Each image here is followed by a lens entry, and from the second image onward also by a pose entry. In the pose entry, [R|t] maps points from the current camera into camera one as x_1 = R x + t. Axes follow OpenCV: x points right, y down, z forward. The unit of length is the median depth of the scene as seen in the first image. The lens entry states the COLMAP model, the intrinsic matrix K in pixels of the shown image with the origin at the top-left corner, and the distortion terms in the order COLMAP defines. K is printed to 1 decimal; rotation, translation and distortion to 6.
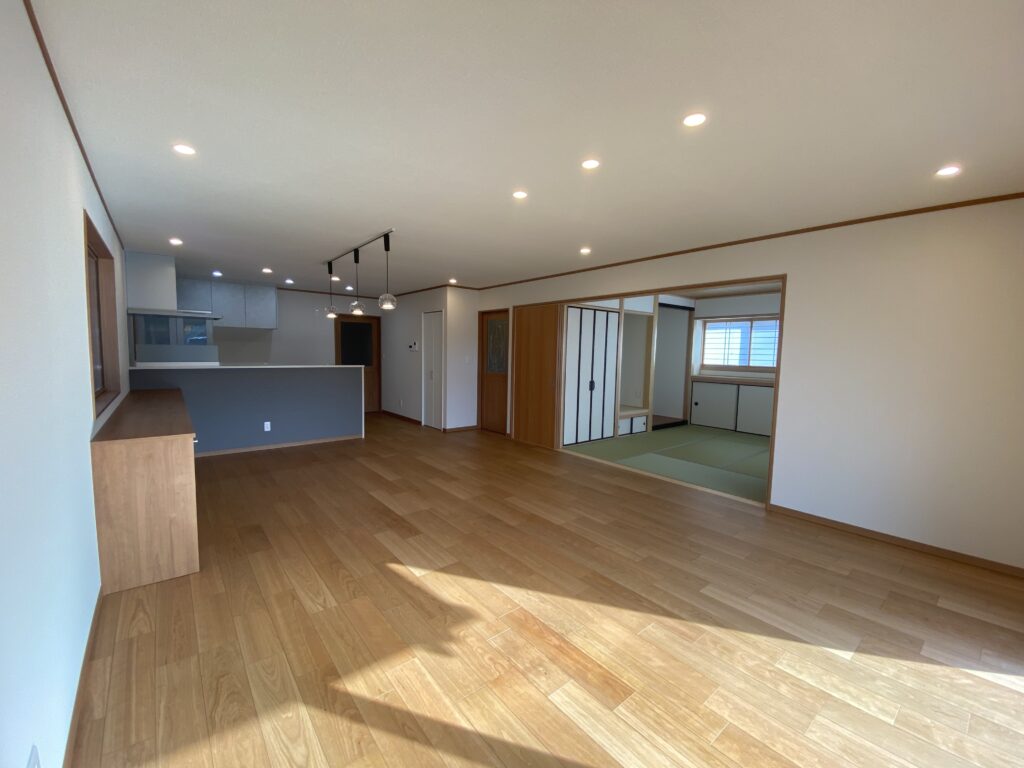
lens RADIAL K [[418.2, 0, 513.6], [0, 418.2, 383.0], [0, 0, 1]] dist [0.004128, -0.000061]
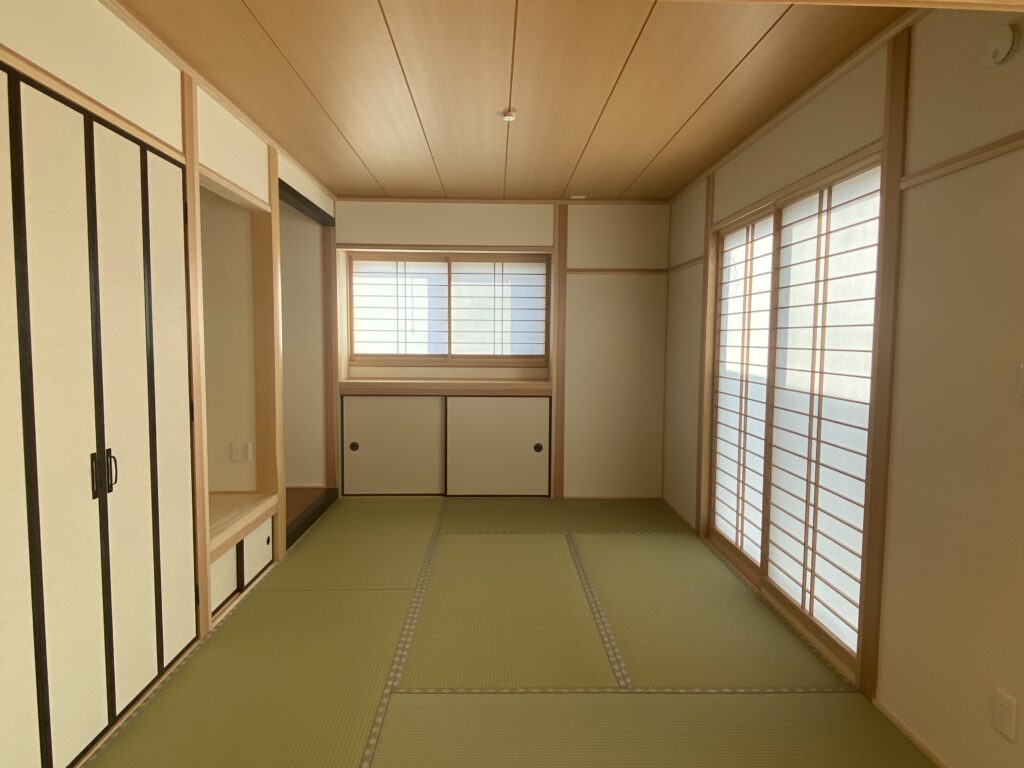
lens RADIAL K [[597.8, 0, 515.1], [0, 597.8, 383.7], [0, 0, 1]] dist [0.038117, -0.013816]
pose [[0.615670, -0.065722, 0.785258, 0.061323], [0.058645, 0.997574, 0.037512, -0.028411], [-0.785819, 0.022956, 0.618031, 0.501388]]
